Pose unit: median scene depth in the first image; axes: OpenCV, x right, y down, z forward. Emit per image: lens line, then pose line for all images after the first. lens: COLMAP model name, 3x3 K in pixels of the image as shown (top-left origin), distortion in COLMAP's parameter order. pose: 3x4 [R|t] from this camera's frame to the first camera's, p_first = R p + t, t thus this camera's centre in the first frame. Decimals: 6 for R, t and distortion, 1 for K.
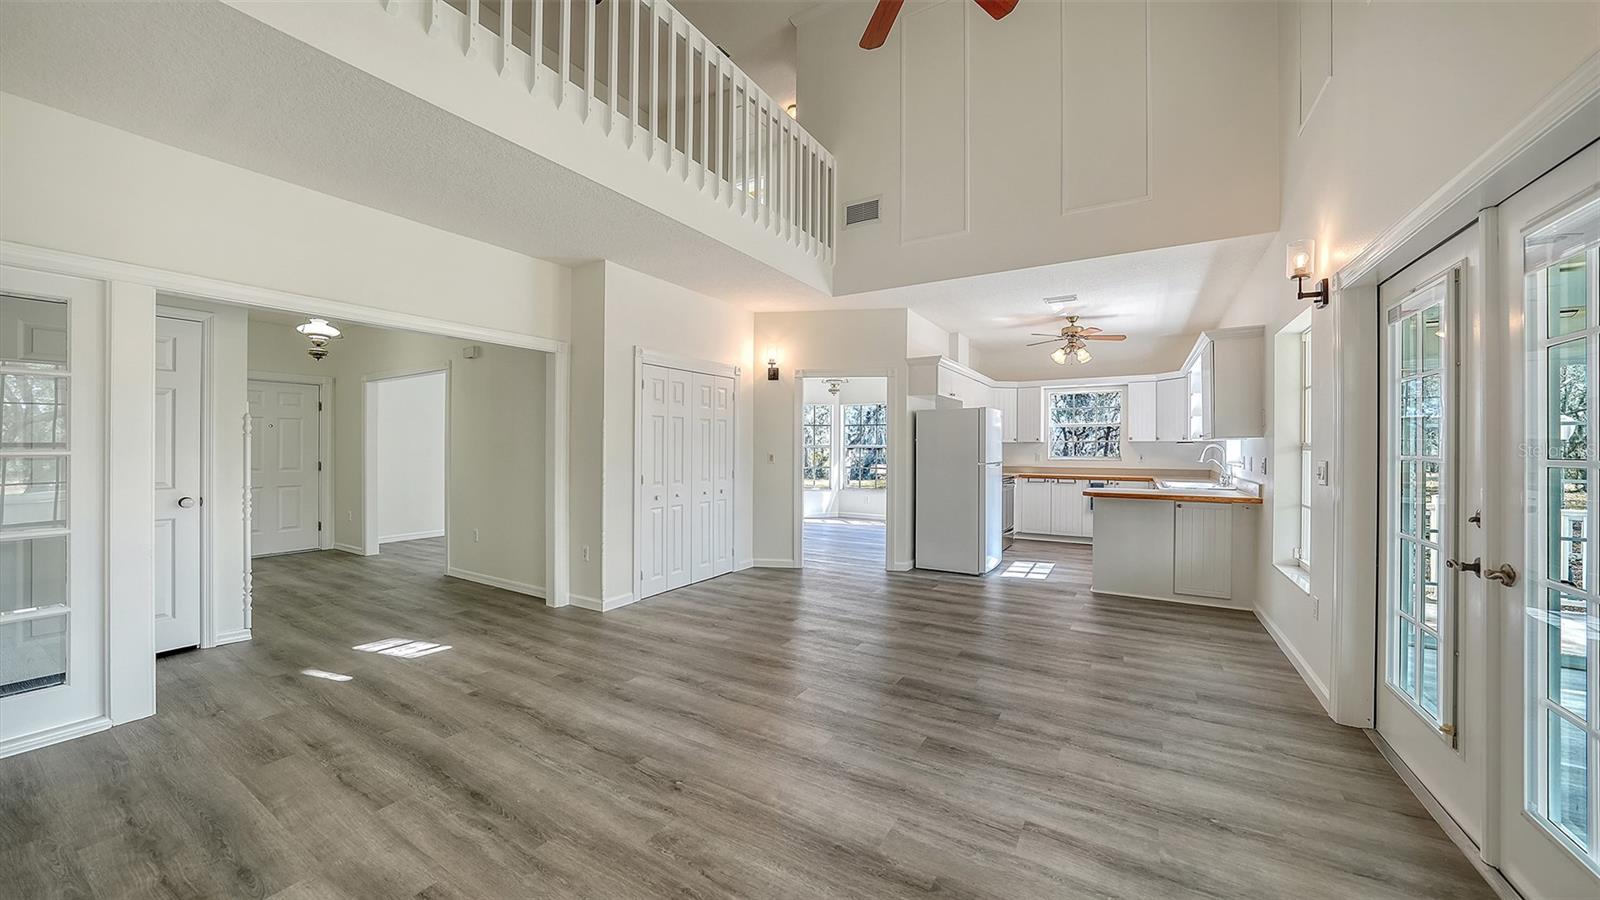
lens RADIAL K [[554.2, 0, 810.2], [0, 554.2, 450.9], [0, 0, 1]] dist [-0.009216, 0.000558]
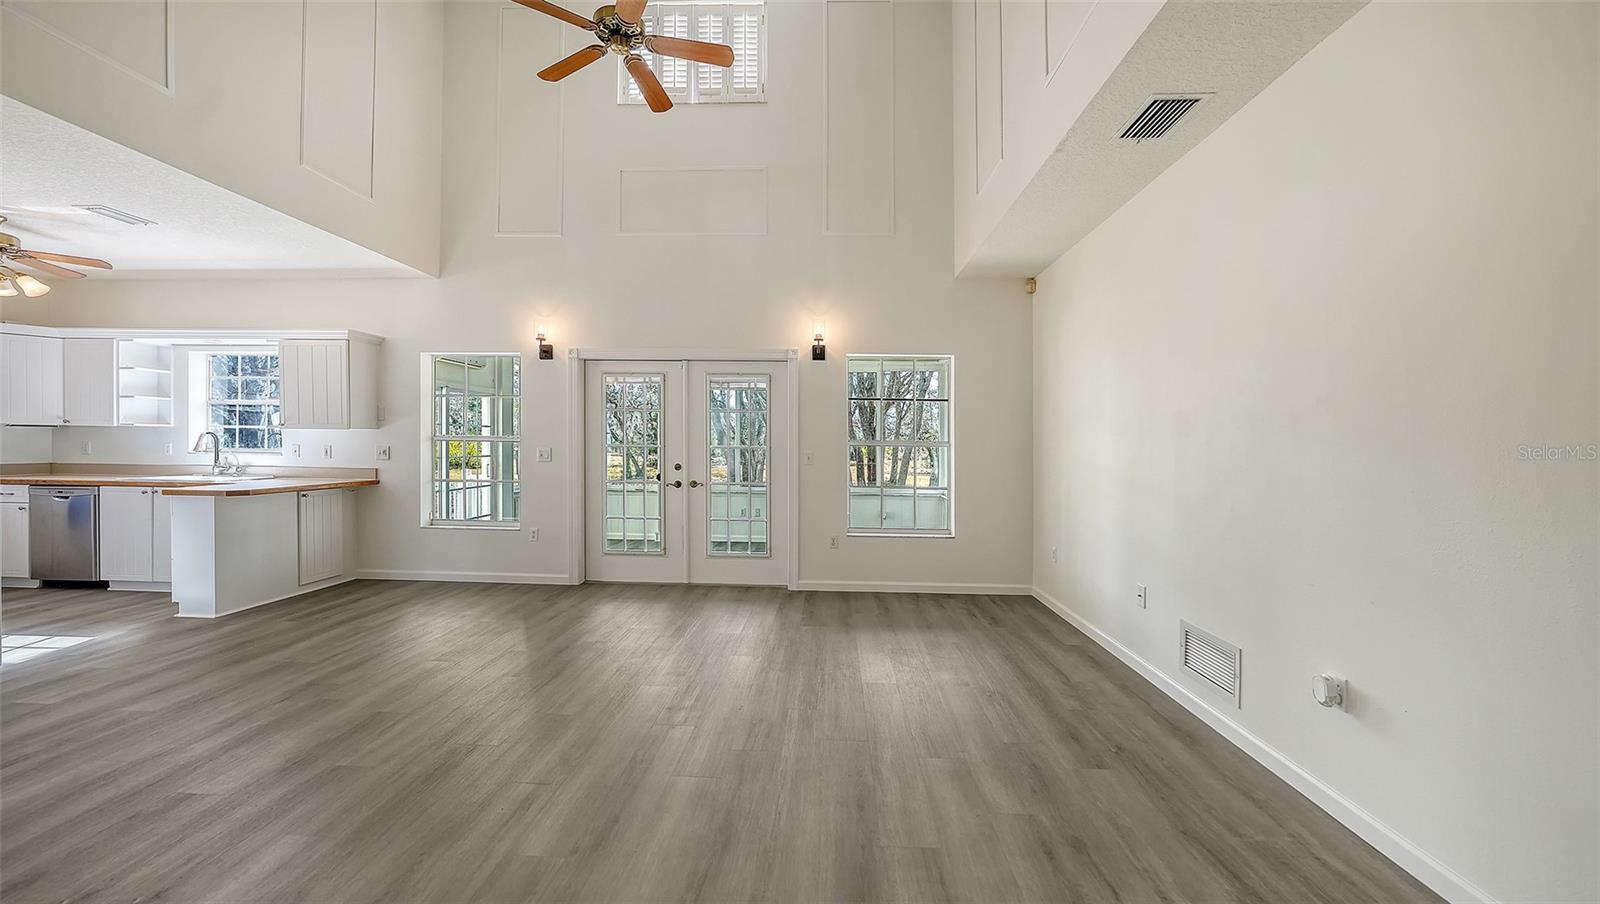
lens RADIAL K [[560.9, 0, 792.9], [0, 560.9, 450.6], [0, 0, 1]] dist [-0.005358, 0.000705]
pose [[-0.459098, -0.015224, 0.888255, -0.691717], [-0.007251, 0.999884, 0.013390, -0.000669], [-0.888356, -0.000293, -0.459155, 0.761953]]
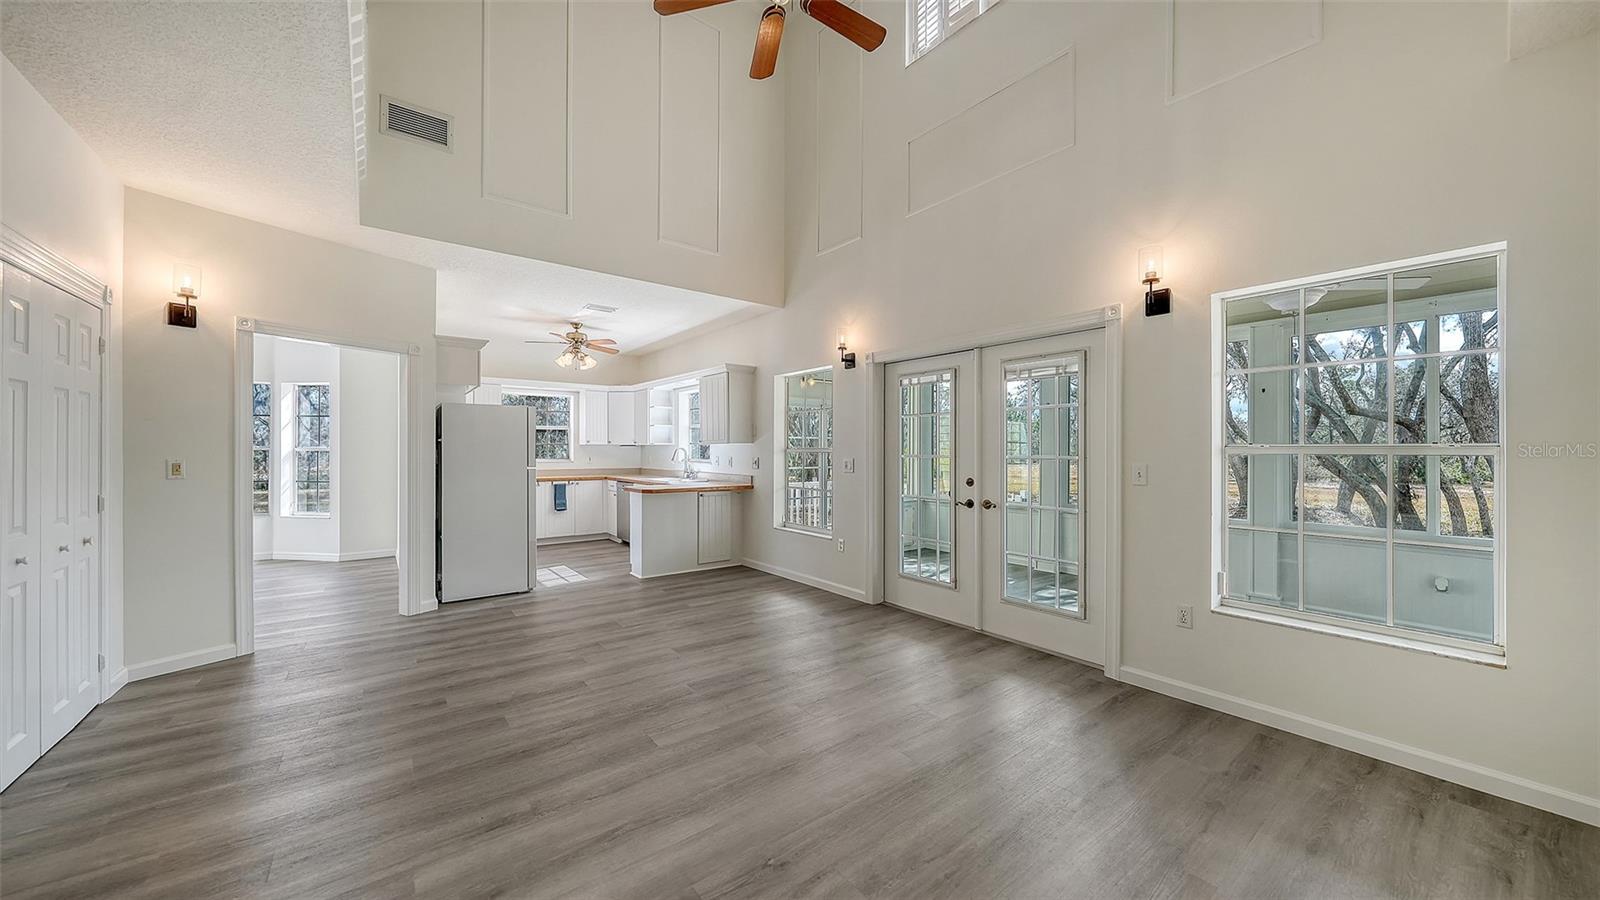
lens RADIAL K [[554.2, 0, 803.2], [0, 554.2, 459.1], [0, 0, 1]] dist [-0.009216, 0.000558]
pose [[0.368475, -0.014712, 0.929521, -0.498315], [0.004952, 0.999892, 0.013863, -0.002221], [-0.929625, -0.000505, 0.368508, 0.338027]]
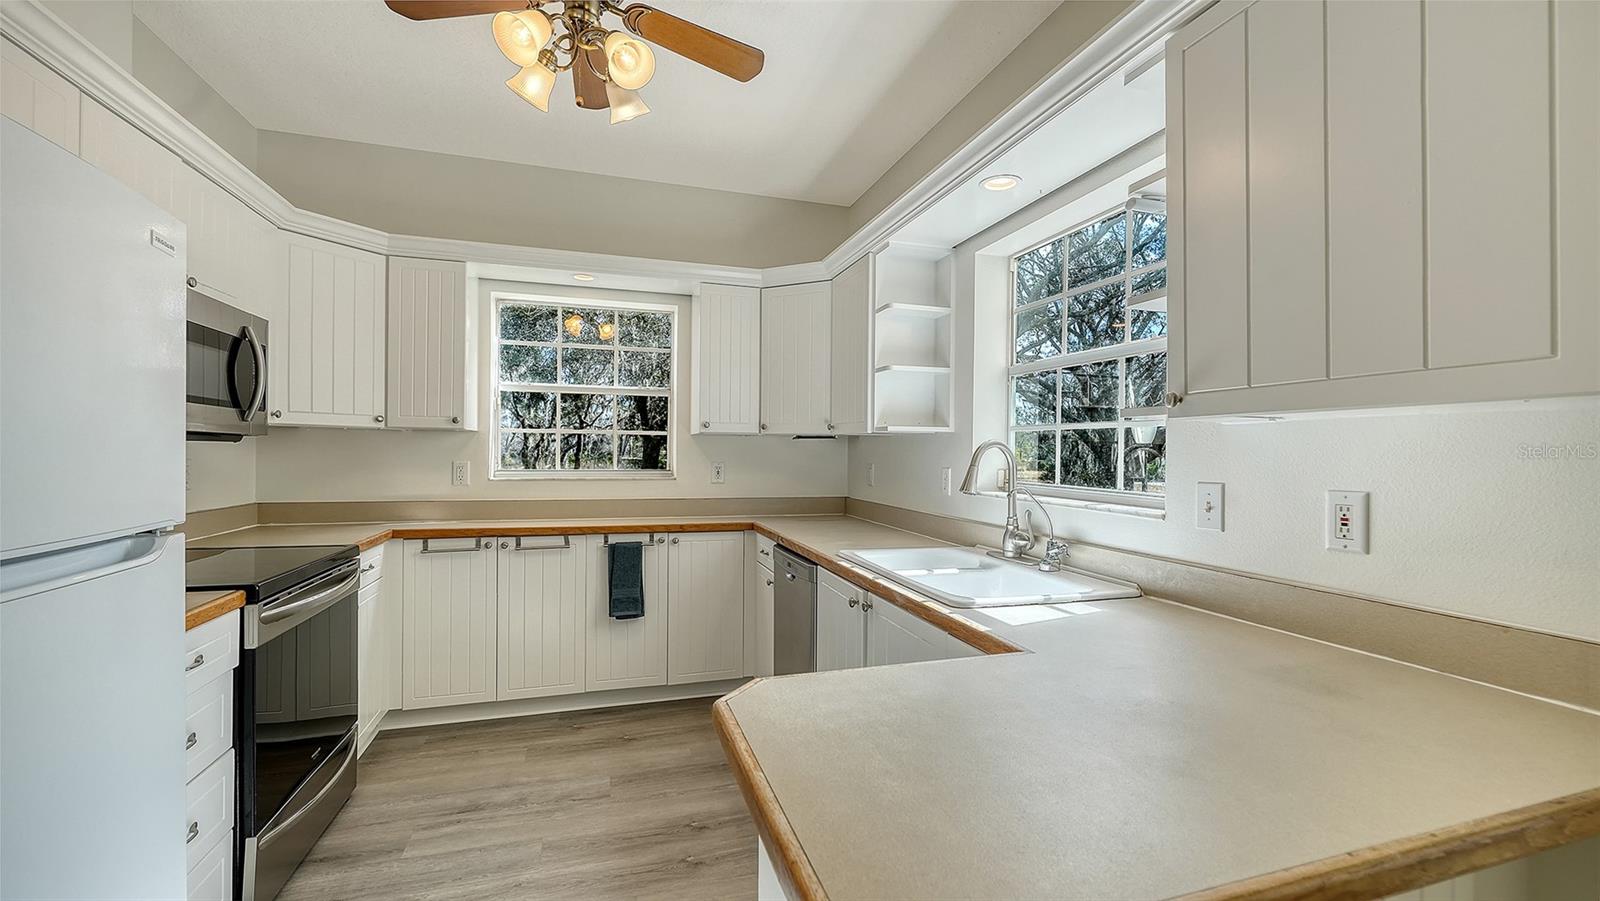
lens RADIAL K [[645.2, 0, 829.7], [0, 645.2, 450.0], [0, 0, 1]] dist [-0.001751, -0.000798]
pose [[0.641687, 0.005898, 0.766944, 0.492041], [-0.004827, 0.999982, -0.003652, -0.005241], [-0.766951, -0.001358, 0.641704, 1.104413]]
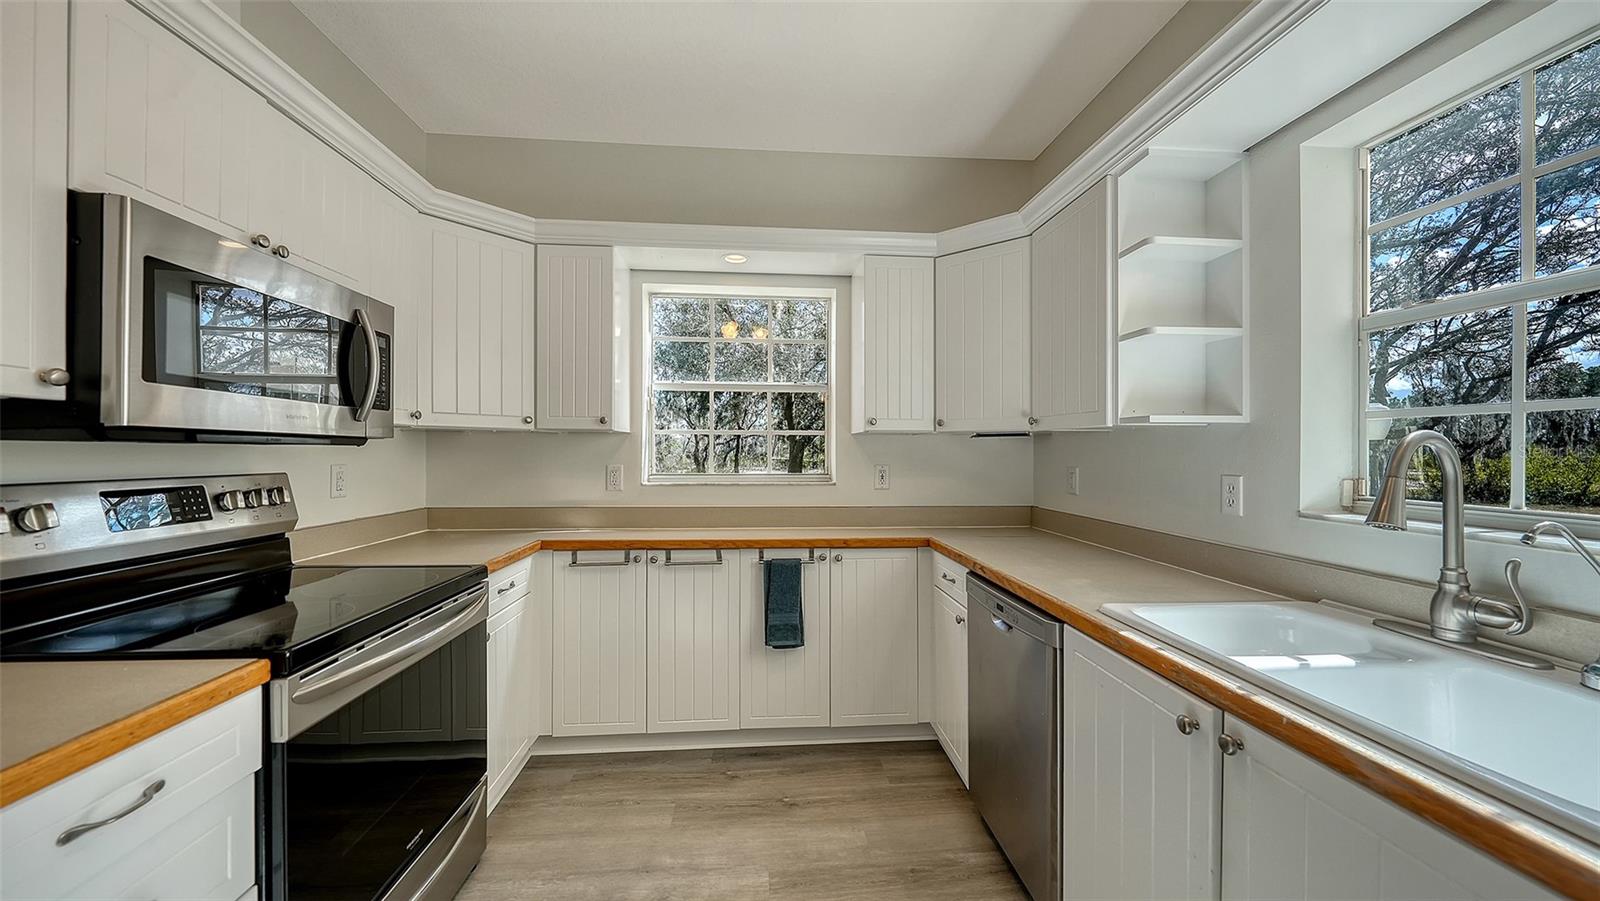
lens RADIAL K [[575.0, 0, 808.7], [0, 575.0, 446.8], [0, 0, 1]] dist [-0.000110, -0.000033]
pose [[0.810377, 0.004877, 0.585889, 0.599311], [0.001377, 0.999947, -0.010228, -0.006185], [-0.585908, 0.009096, 0.810327, 1.286254]]
